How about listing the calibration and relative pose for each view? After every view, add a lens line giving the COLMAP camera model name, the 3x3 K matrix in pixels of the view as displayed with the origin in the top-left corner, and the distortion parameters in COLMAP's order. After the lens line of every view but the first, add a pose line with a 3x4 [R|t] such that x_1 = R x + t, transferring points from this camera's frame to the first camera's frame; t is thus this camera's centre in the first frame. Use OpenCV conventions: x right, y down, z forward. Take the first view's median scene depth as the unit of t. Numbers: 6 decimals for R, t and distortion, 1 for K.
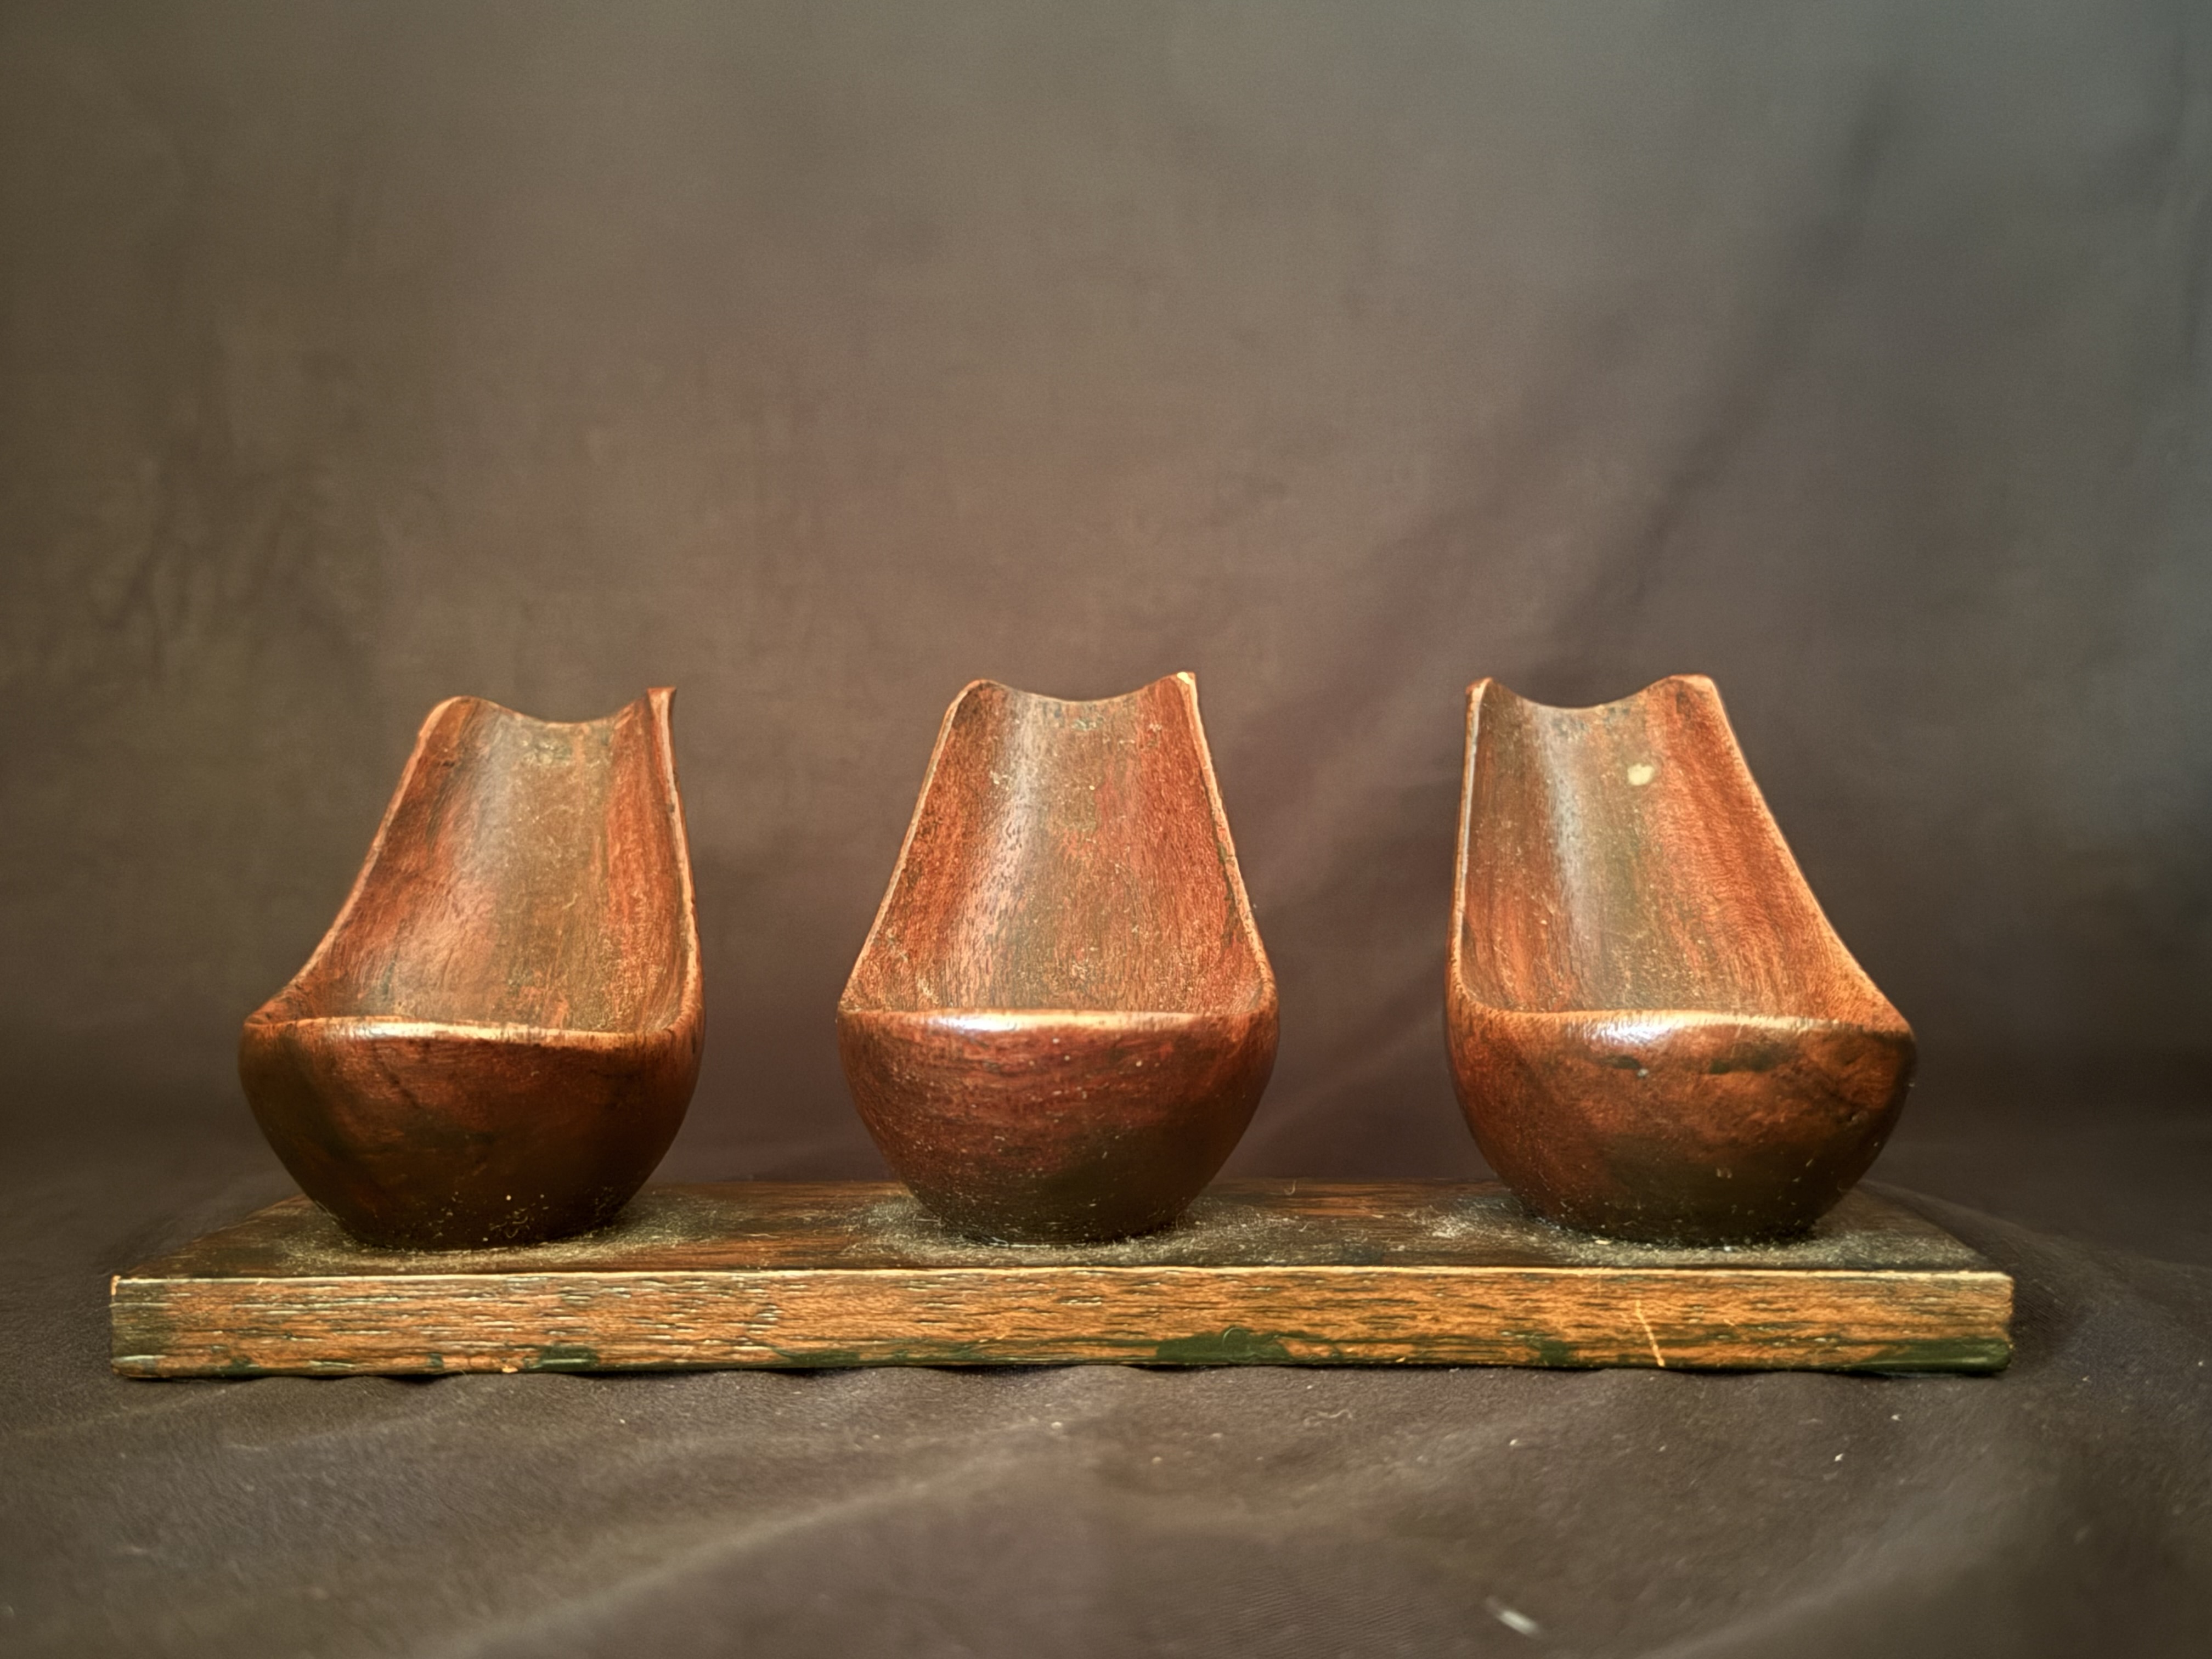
lens RADIAL K [[2465.3, 0, 1095.2], [0, 2465.3, 852.3], [0, 0, 1]] dist [0.030620, 0.000000]
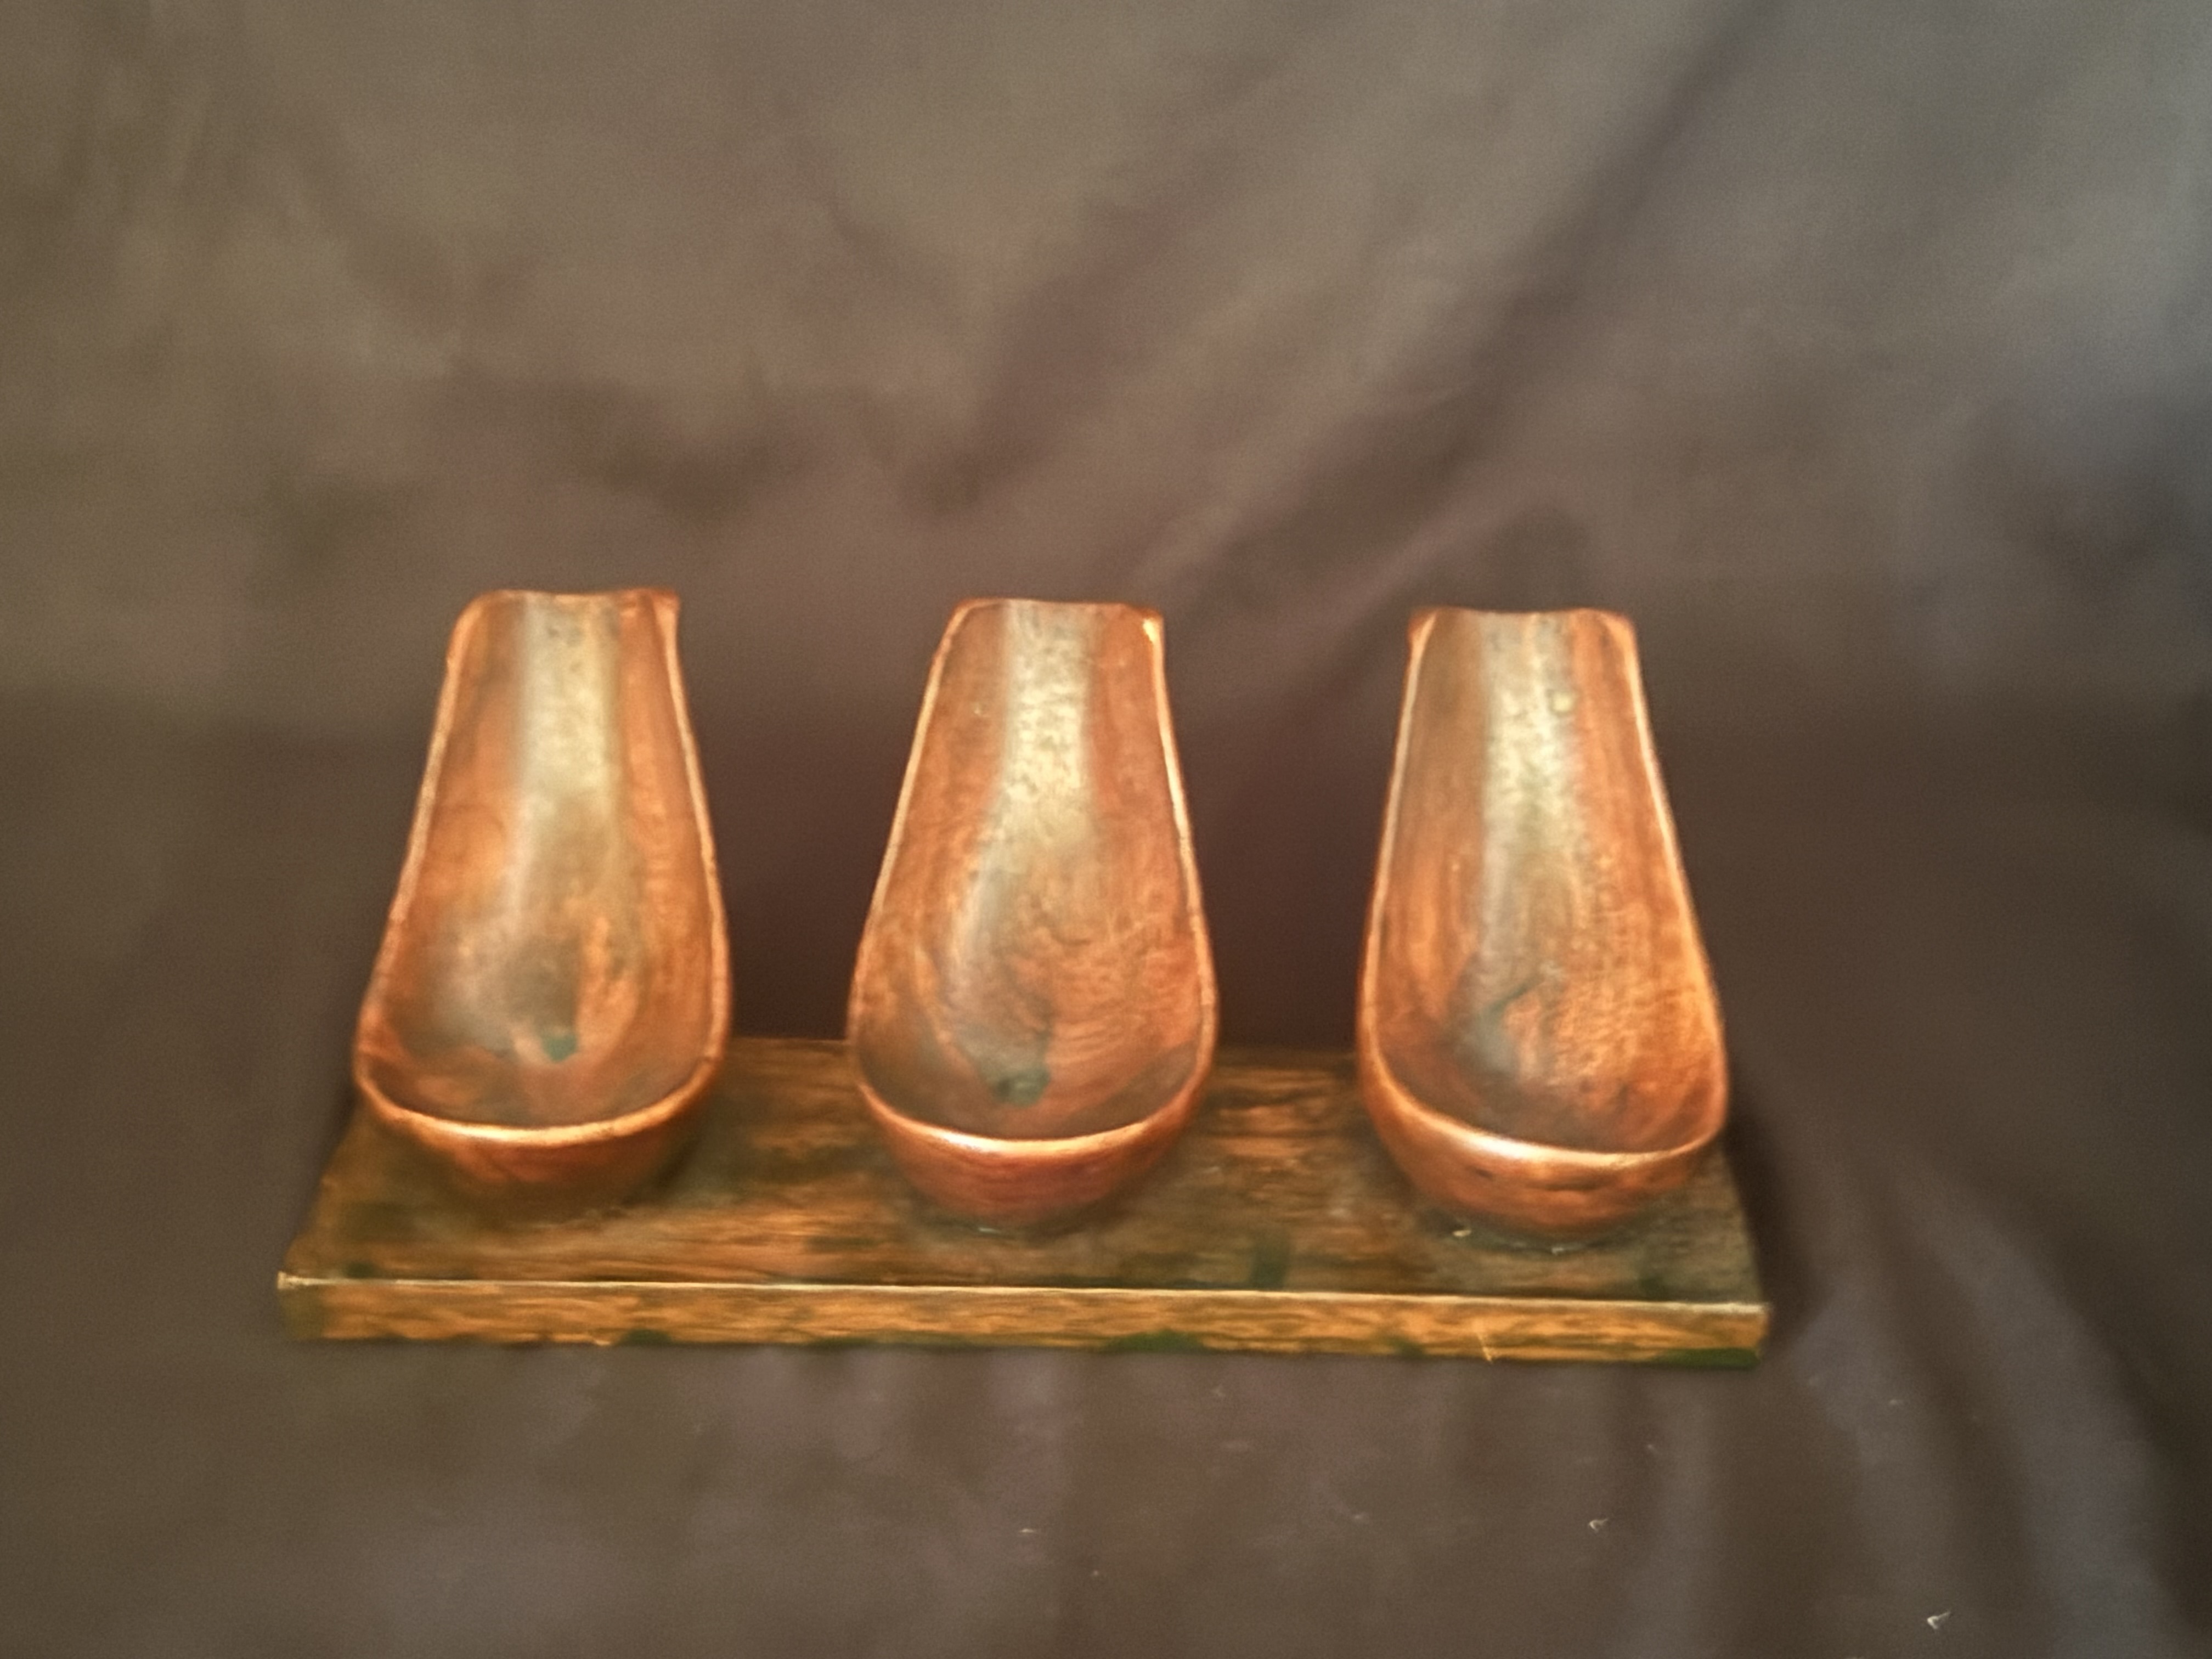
lens RADIAL K [[2854.8, 0, 1122.6], [0, 2854.8, 829.2], [0, 0, 1]] dist [0.085542, 0.000000]
pose [[0.999658, 0.016249, 0.020471, -0.001068], [-0.023933, 0.883852, 0.467153, -0.730505], [-0.010503, -0.467484, 0.883939, -0.200925]]
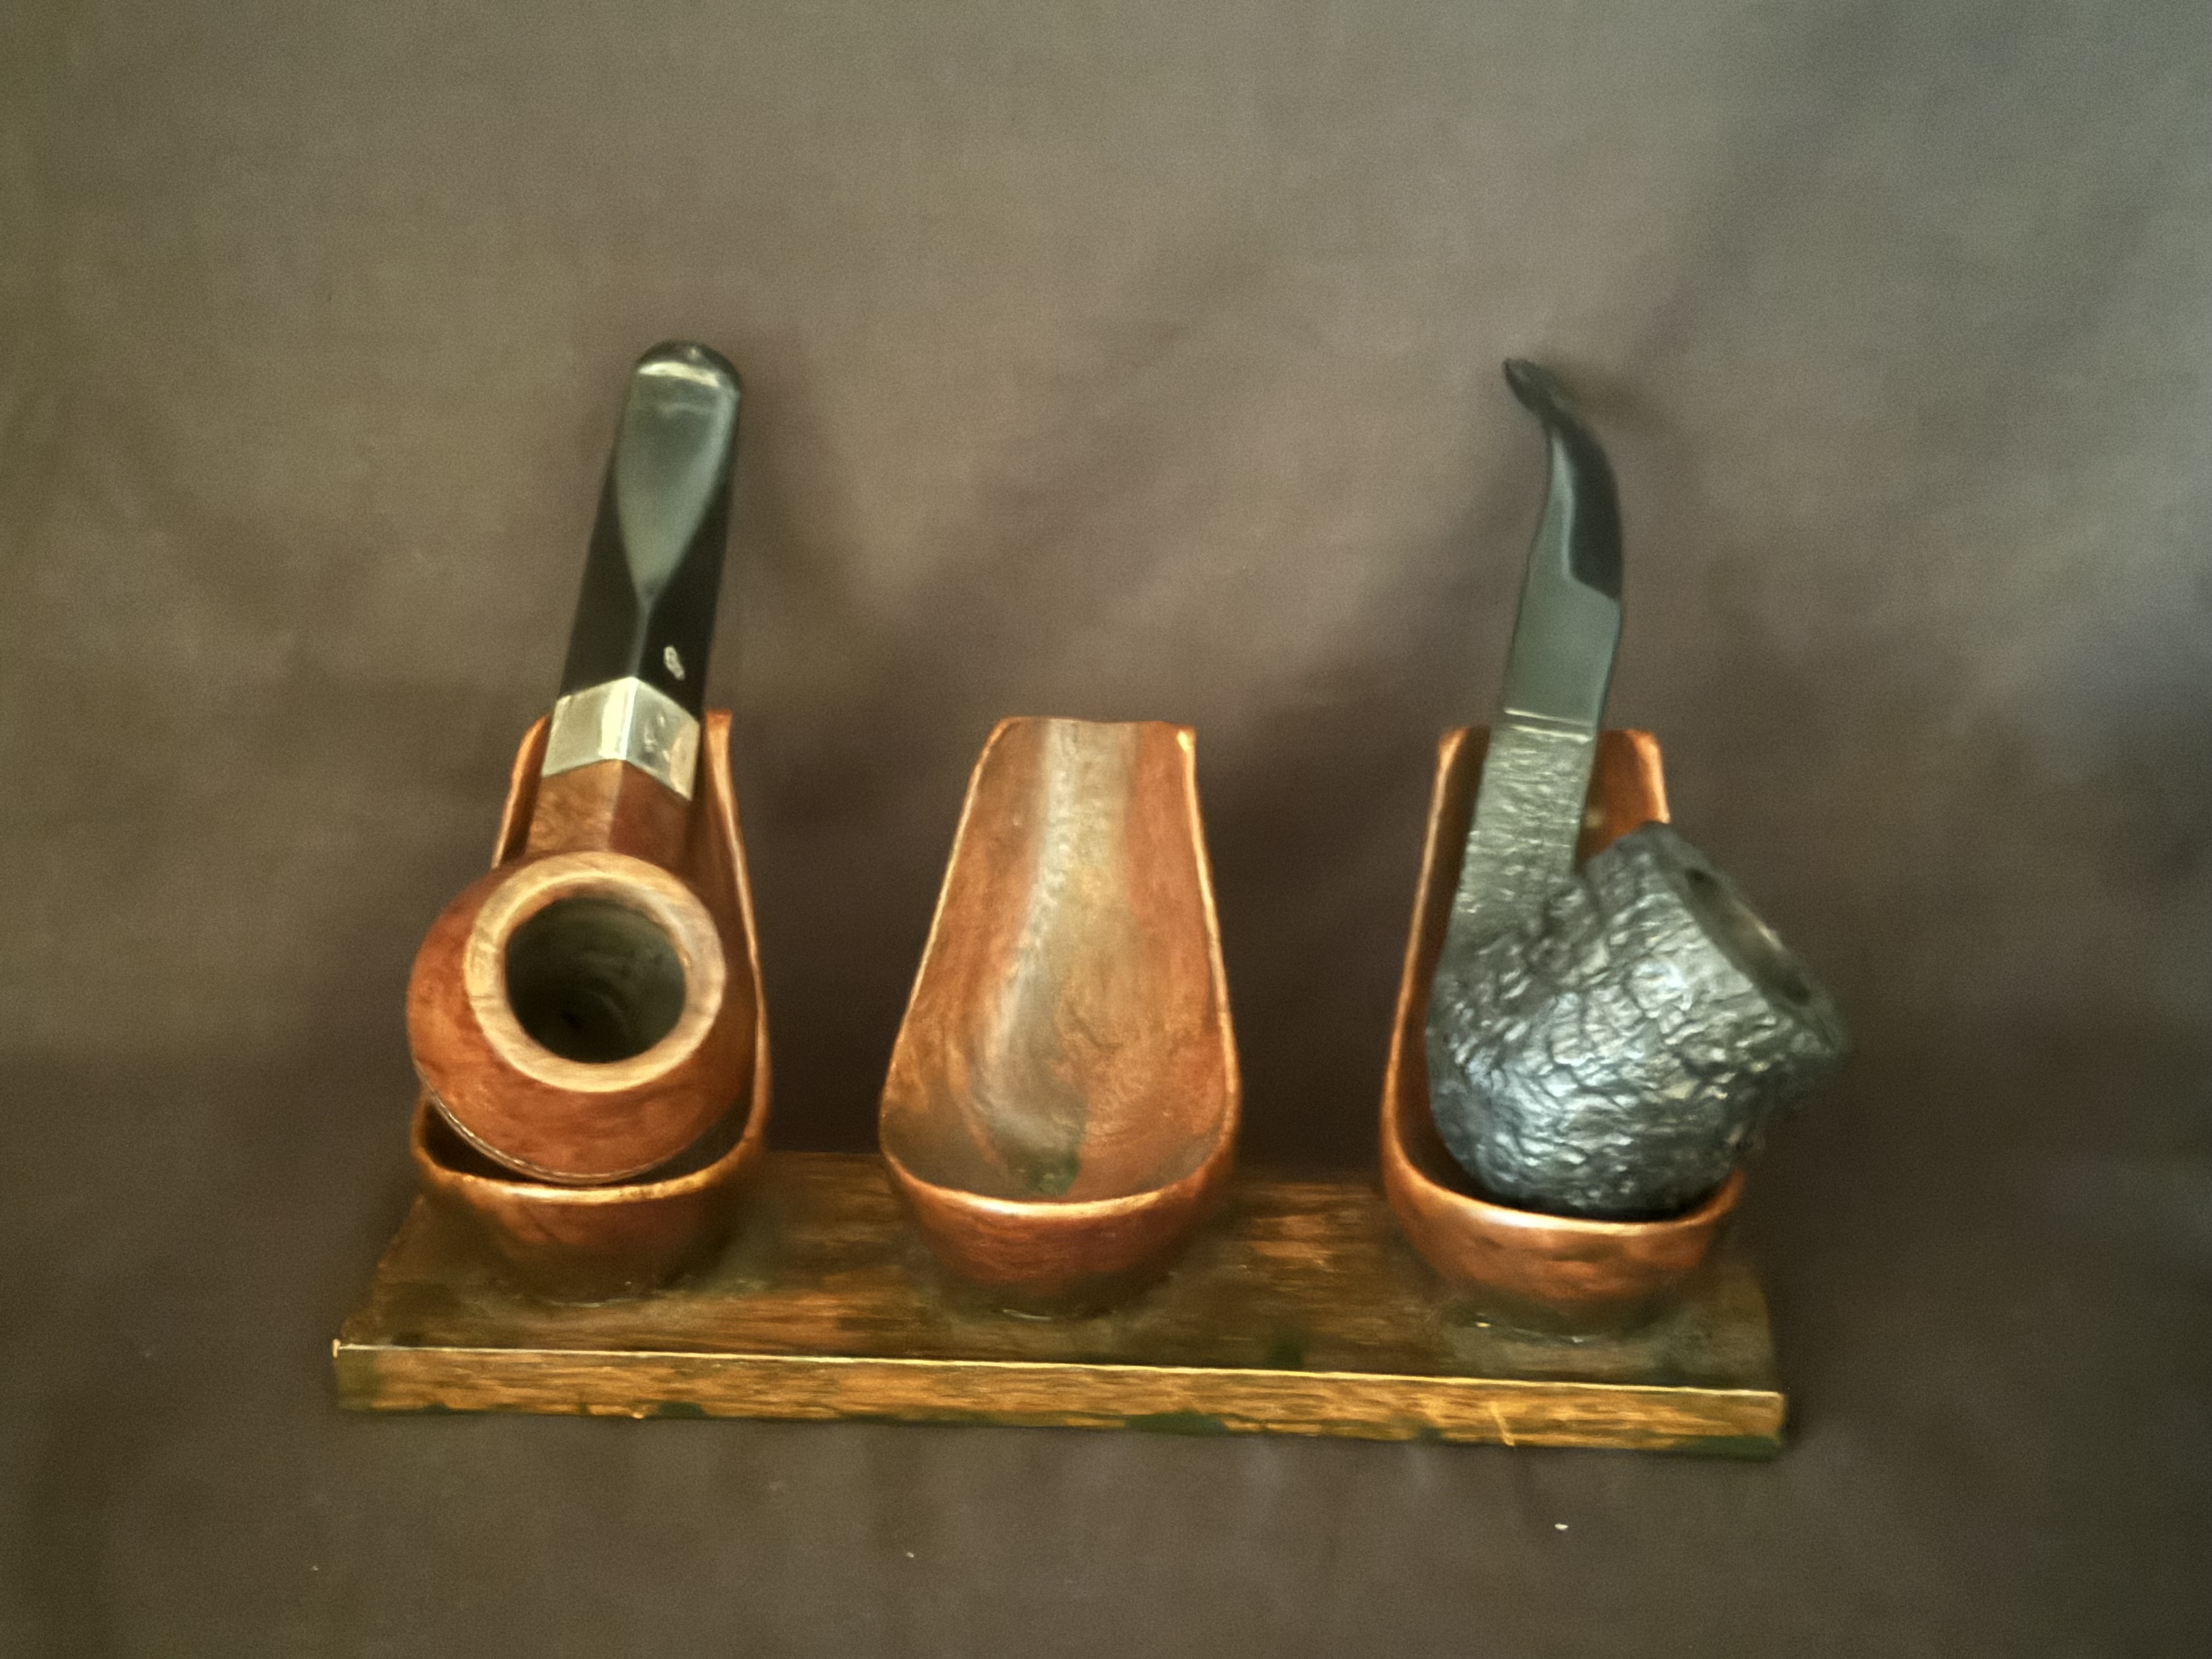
lens RADIAL K [[3229.4, 0, 1084.5], [0, 3229.4, 815.0], [0, 0, 1]] dist [0.046548, 0.000000]
pose [[0.998456, 0.019717, -0.051937, 0.085128], [-0.000124, 0.935680, 0.352851, -0.700124], [0.055553, -0.352299, 0.934237, -0.490839]]
